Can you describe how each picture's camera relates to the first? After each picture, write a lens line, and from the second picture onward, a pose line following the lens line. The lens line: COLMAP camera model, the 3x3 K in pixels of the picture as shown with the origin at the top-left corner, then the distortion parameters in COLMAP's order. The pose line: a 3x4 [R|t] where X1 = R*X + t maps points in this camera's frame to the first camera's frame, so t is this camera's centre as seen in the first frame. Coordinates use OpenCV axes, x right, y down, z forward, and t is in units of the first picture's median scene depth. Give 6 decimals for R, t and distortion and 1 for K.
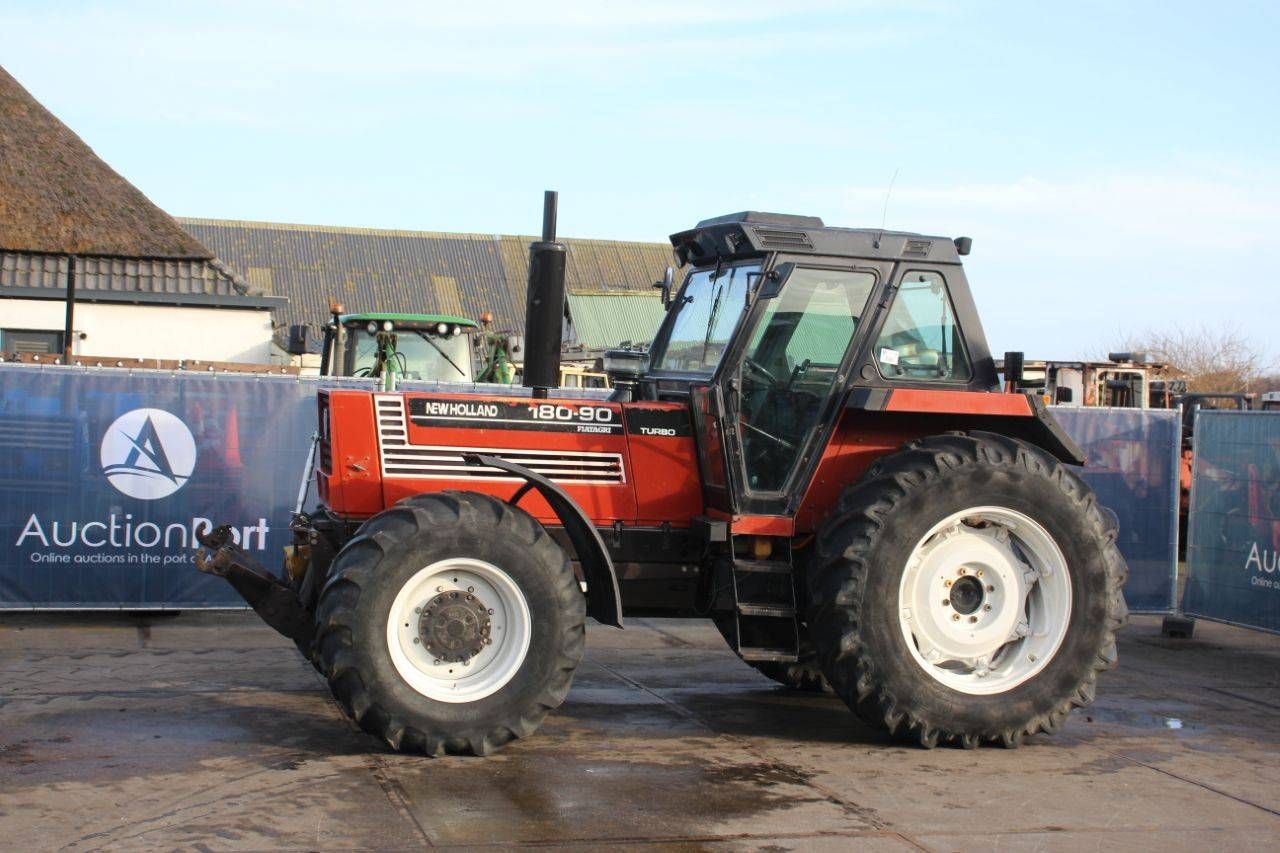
lens RADIAL K [[1898.4, 0, 645.2], [0, 1898.4, 427.2], [0, 0, 1]] dist [0.032745, 0.525204]
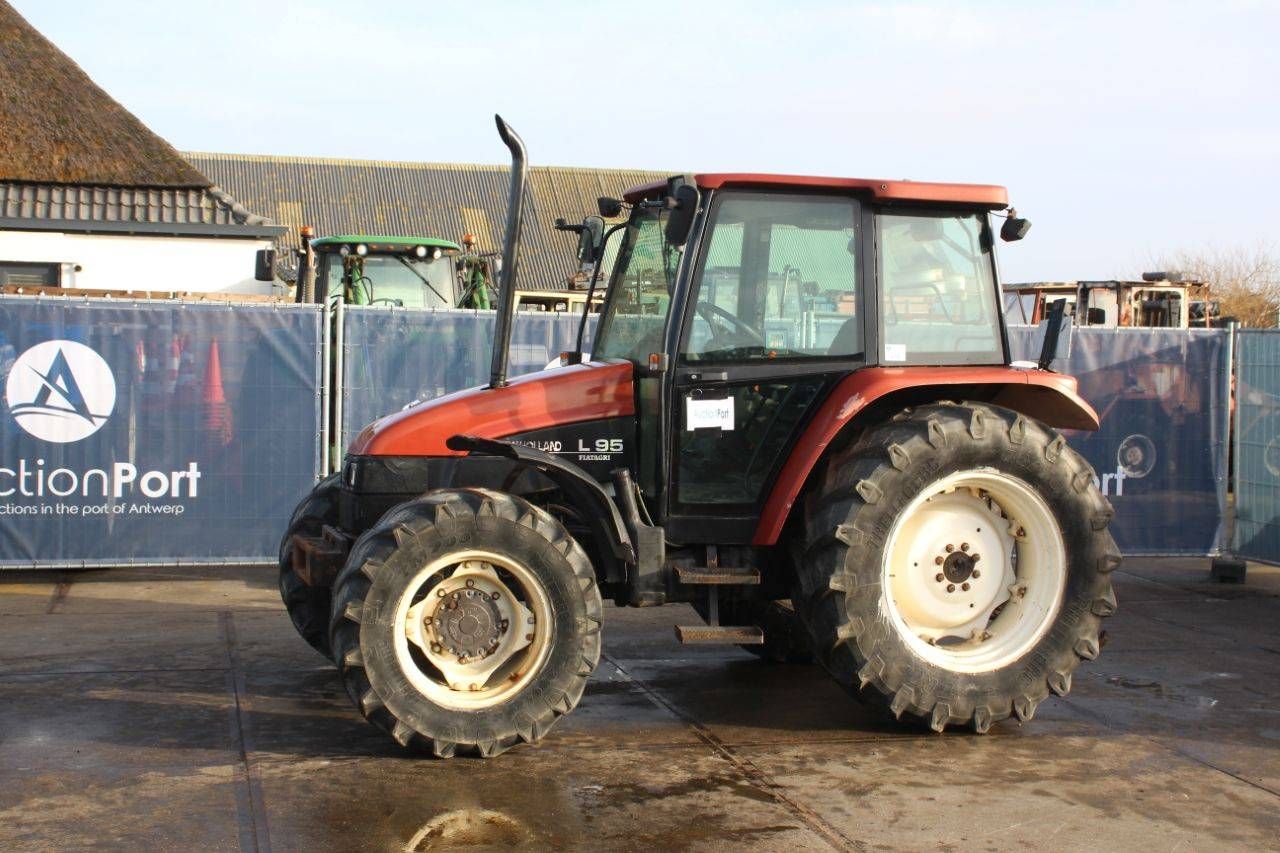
lens RADIAL K [[1794.5, 0, 640.0], [0, 1794.5, 426.5], [0, 0, 1]] dist [0.007540, 0.500607]
pose [[0.999518, -0.010101, -0.029360, 0.019474], [0.011237, 0.999184, 0.038786, 0.000394], [0.028944, -0.039097, 0.998816, 0.100661]]
